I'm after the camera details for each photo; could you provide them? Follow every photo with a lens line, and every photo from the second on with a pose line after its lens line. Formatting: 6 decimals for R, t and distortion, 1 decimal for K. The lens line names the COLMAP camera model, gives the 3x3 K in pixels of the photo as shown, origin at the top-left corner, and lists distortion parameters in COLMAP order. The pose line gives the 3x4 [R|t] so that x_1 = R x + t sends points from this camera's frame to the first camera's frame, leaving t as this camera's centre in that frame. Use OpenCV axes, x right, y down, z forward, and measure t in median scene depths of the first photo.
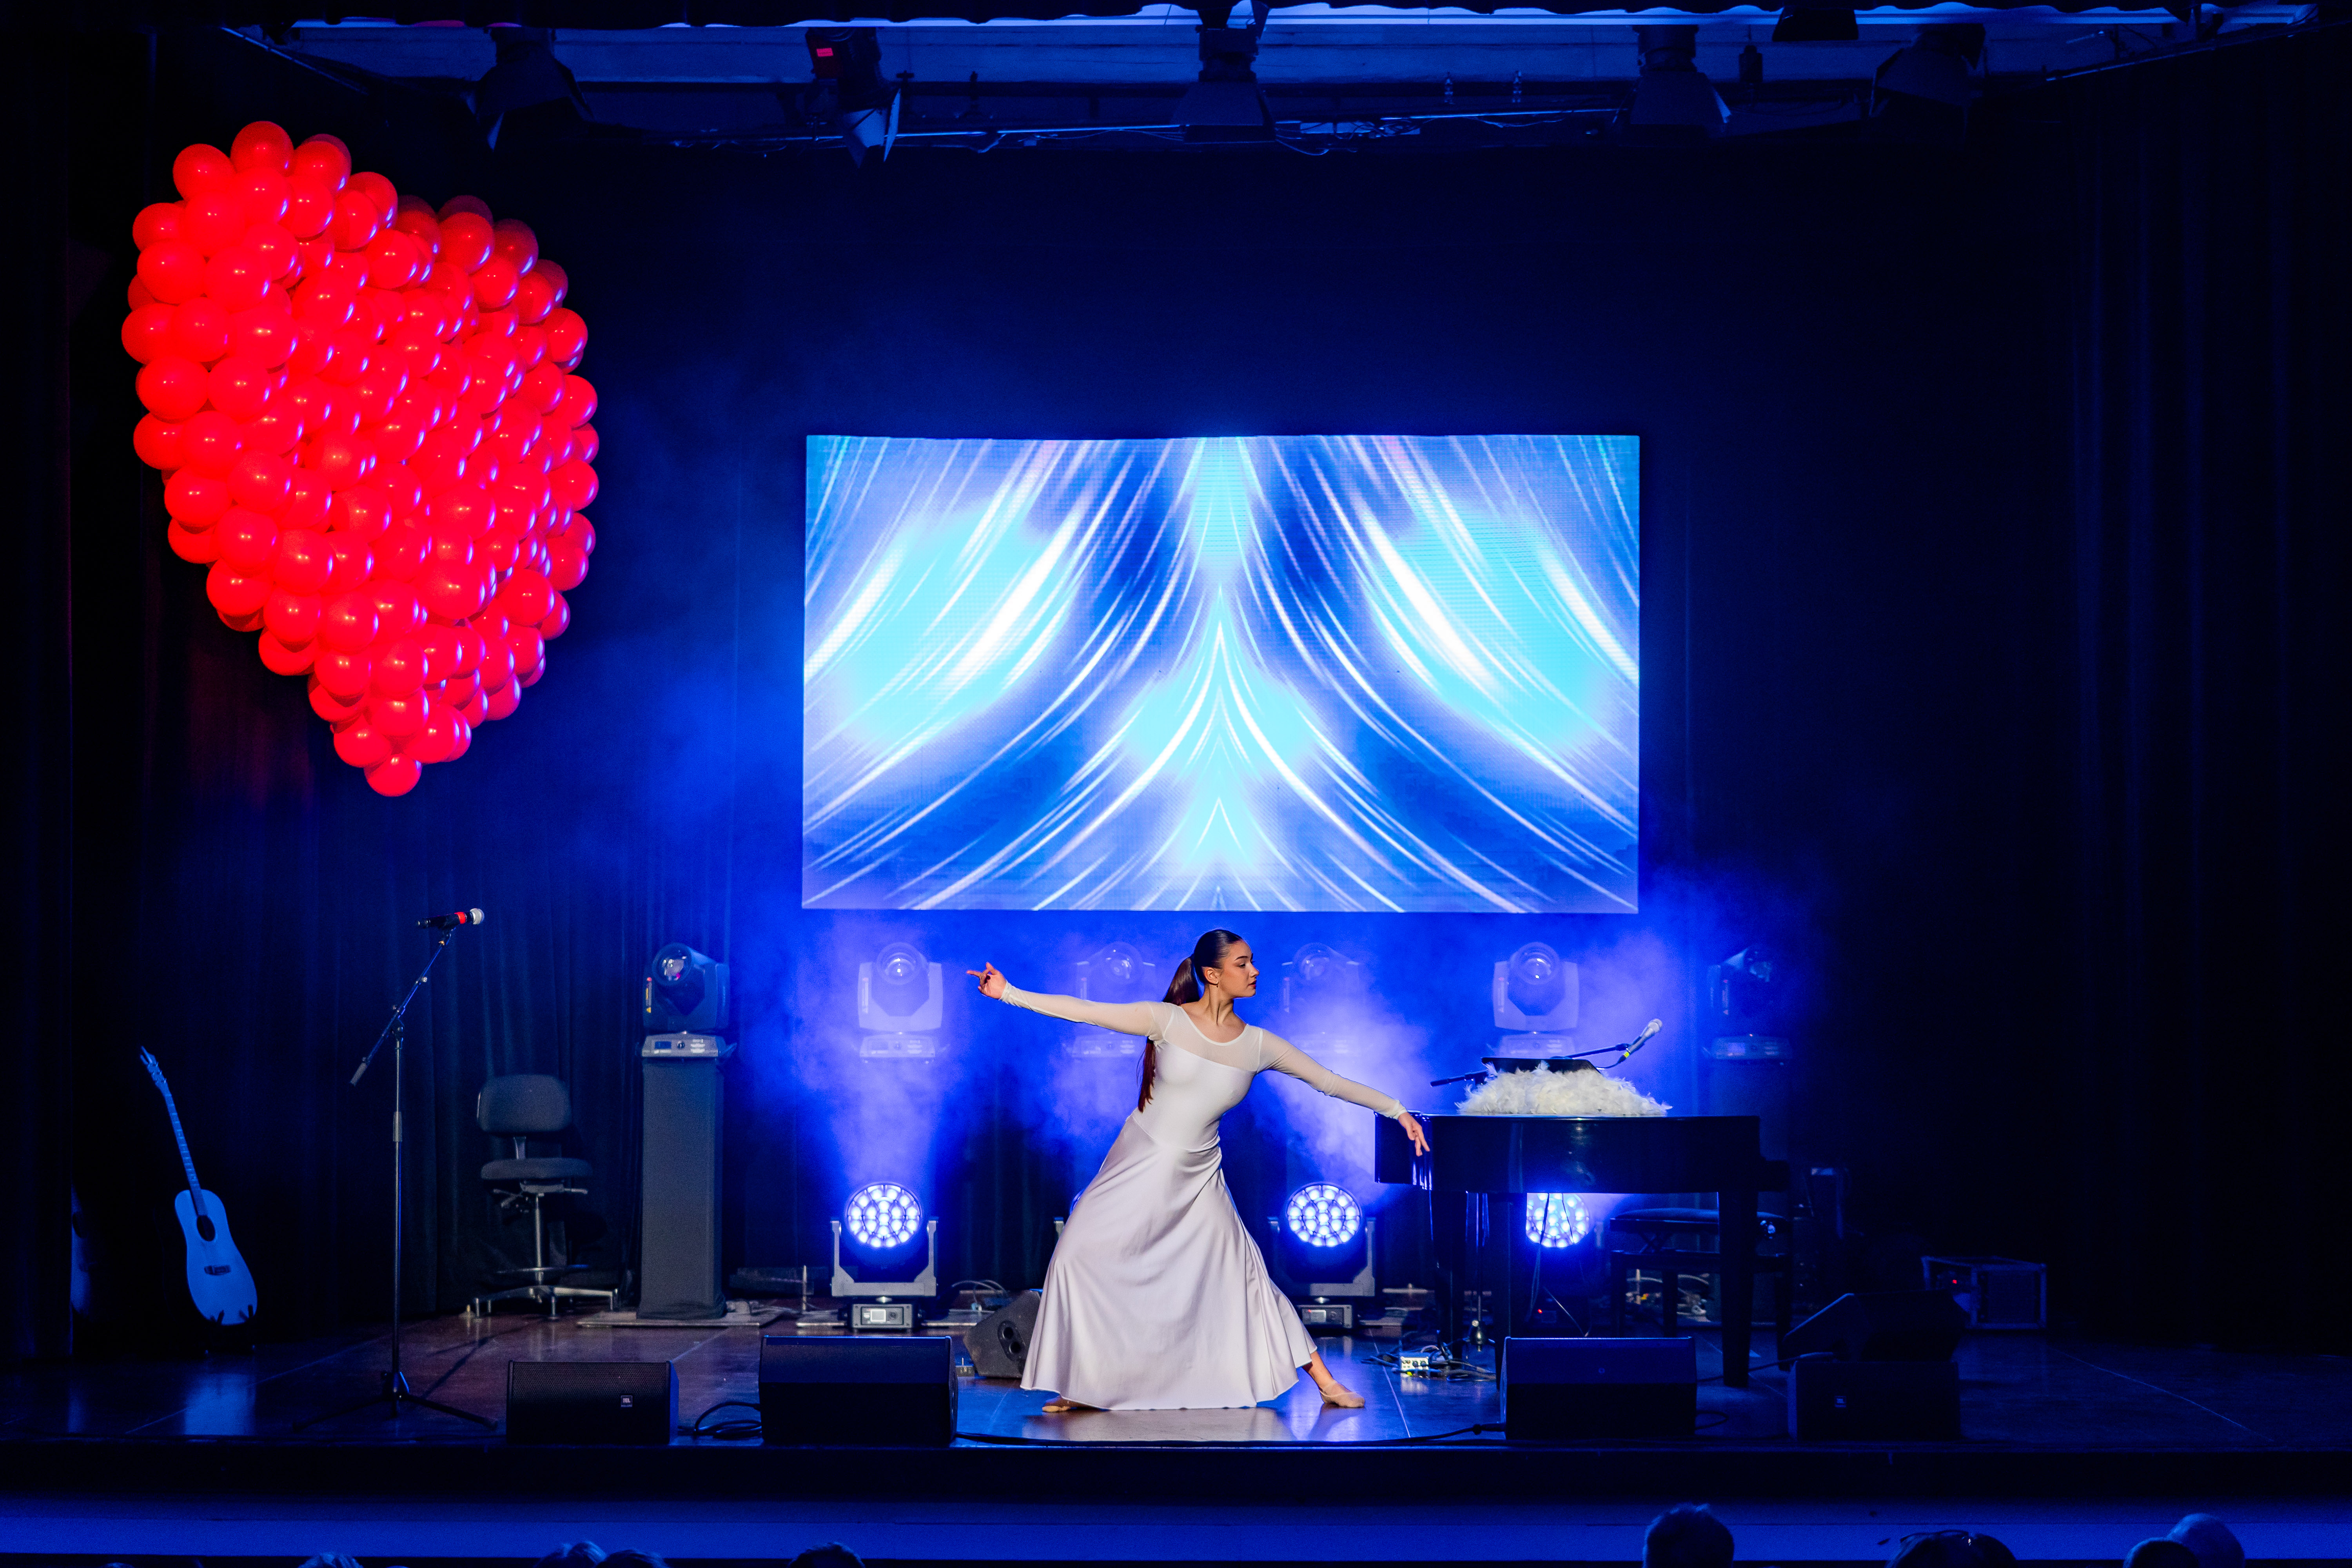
lens RADIAL K [[4849.7, 0, 1181.7], [0, 4849.7, 773.7], [0, 0, 1]] dist [-0.035000, 0.000000]
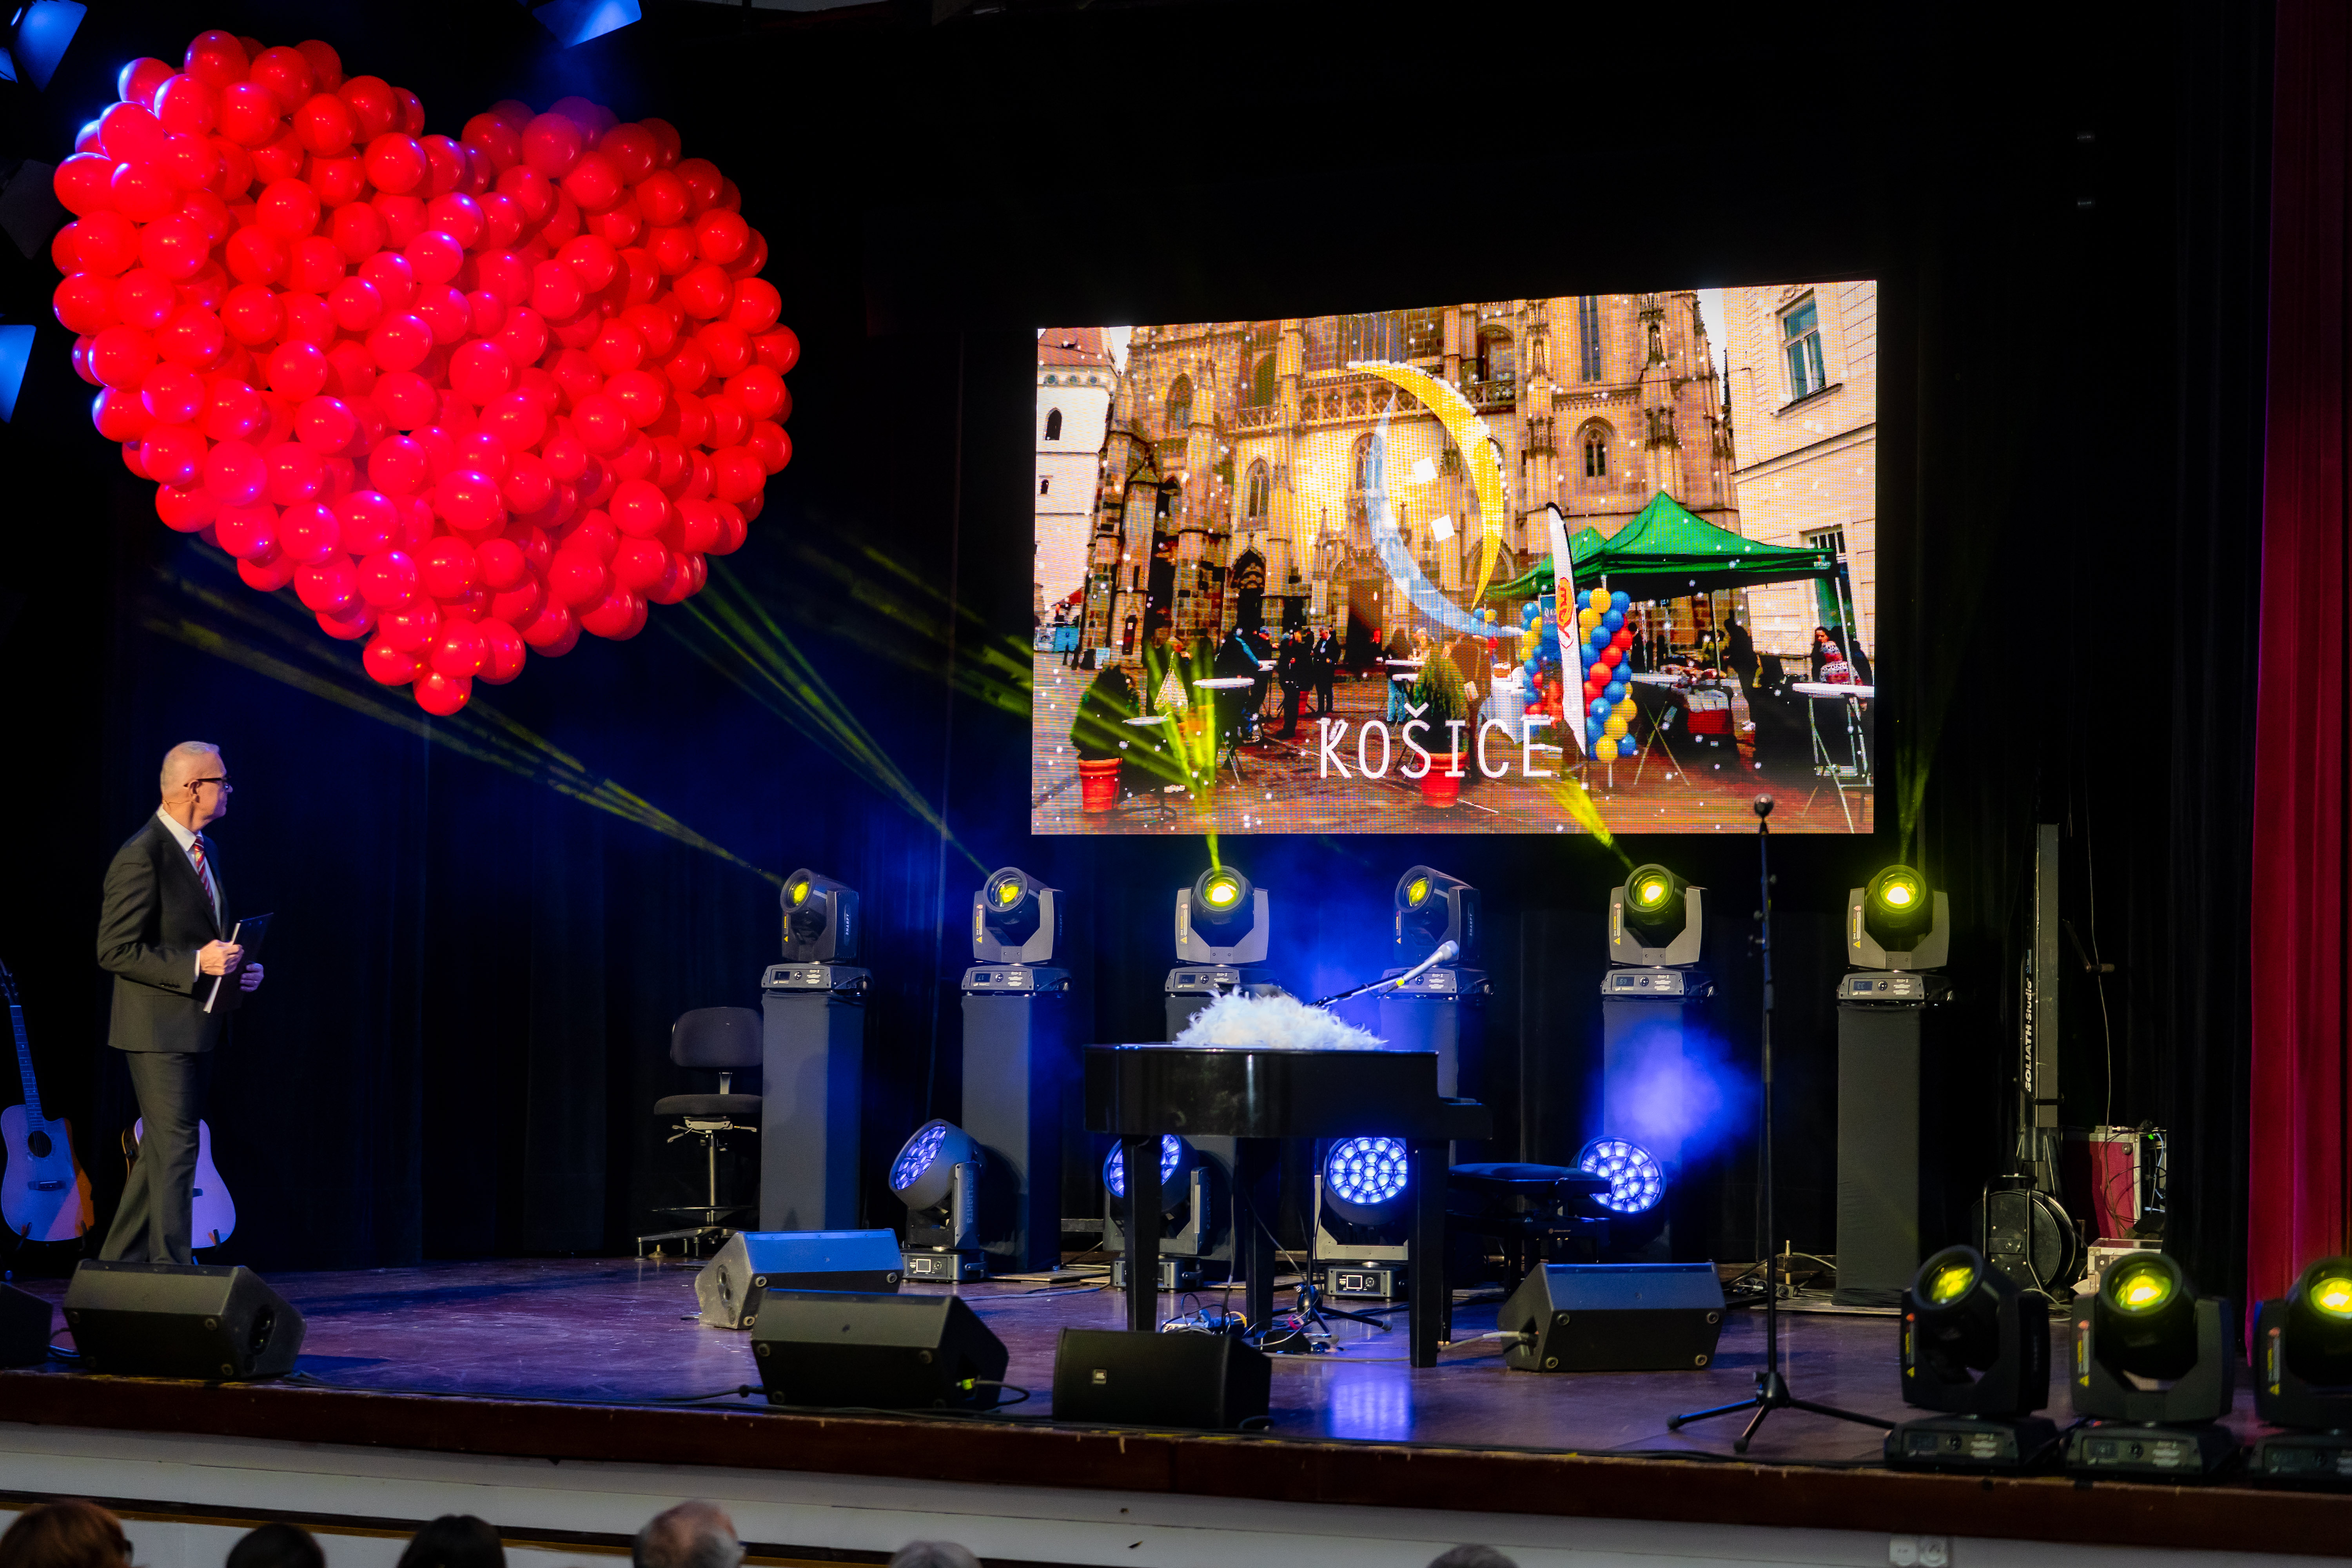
lens RADIAL K [[4849.7, 0, 1177.9], [0, 4849.7, 705.6], [0, 0, 1]] dist [-0.035000, 0.000000]
pose [[0.902656, -0.017687, -0.429999, 0.386150], [0.012651, 0.999814, -0.014567, 0.018804], [0.430176, 0.007709, 0.902712, 0.183186]]
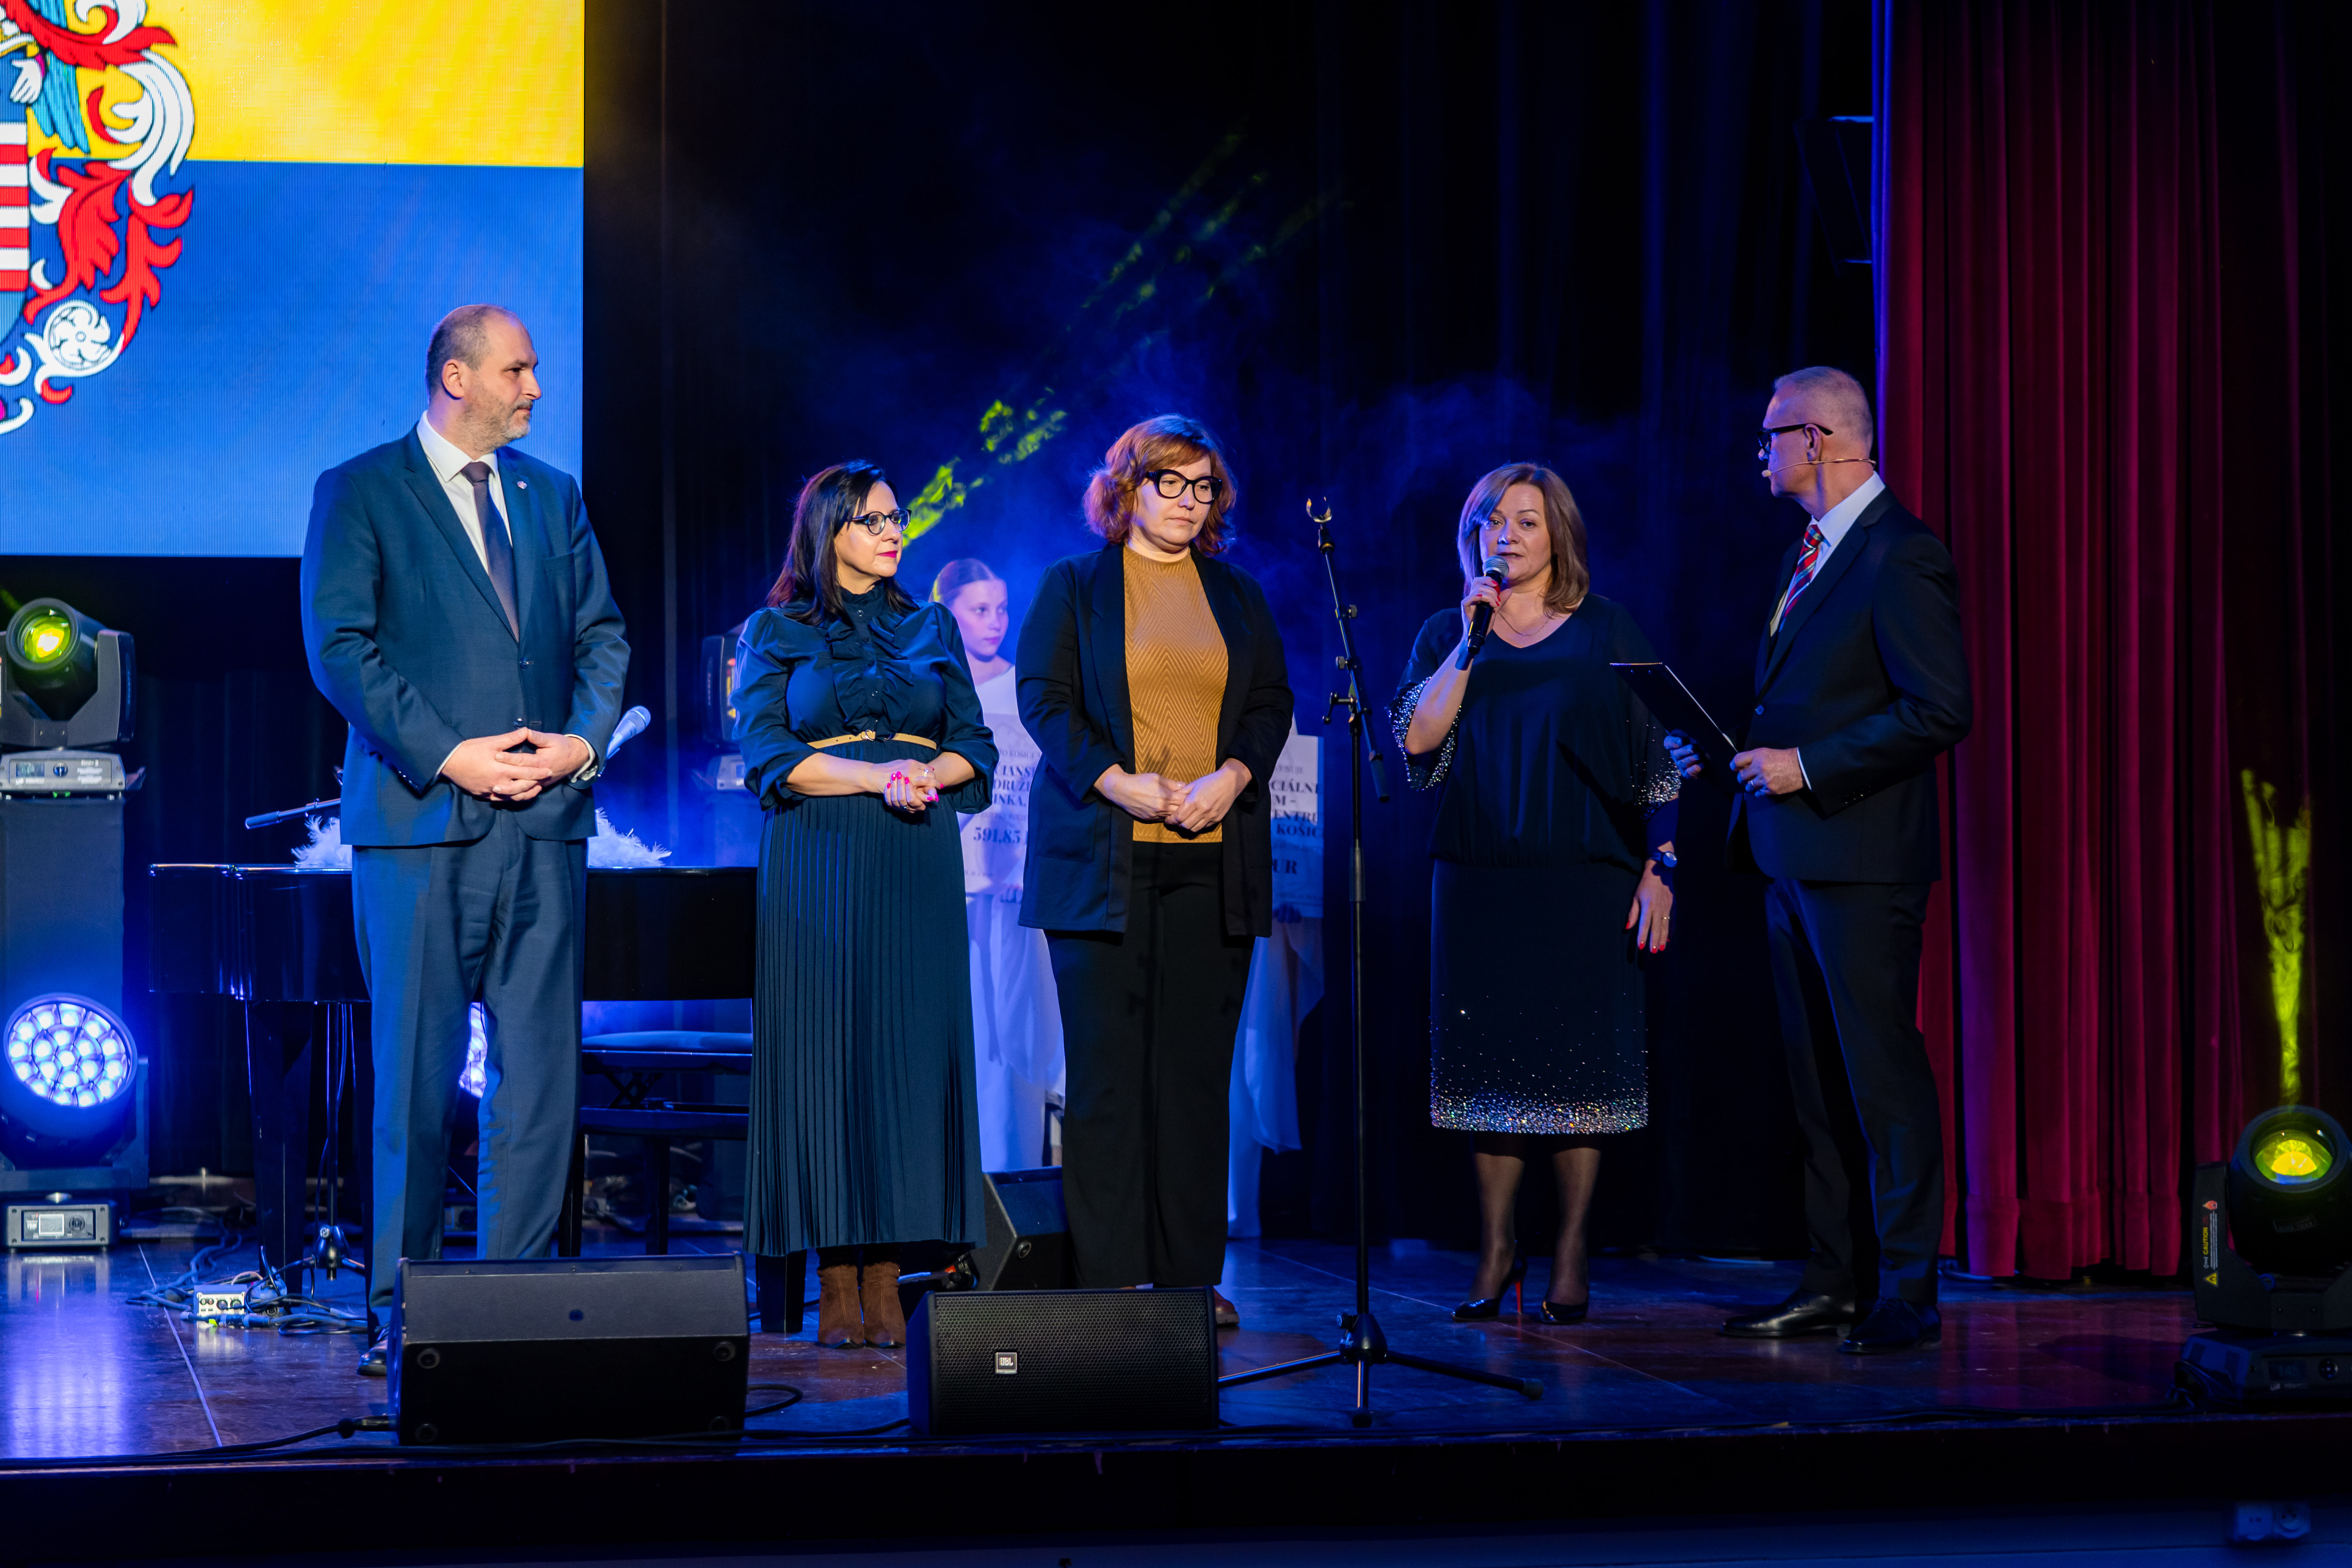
lens RADIAL K [[6373.0, 0, 1169.1], [0, 6373.0, 778.0], [0, 0, 1]] dist [-0.037479, 0.000000]
pose [[0.979827, -0.003830, 0.199811, 0.006798], [-0.004895, 0.999056, 0.043154, 0.023512], [-0.199788, -0.043261, 0.978884, 0.216378]]
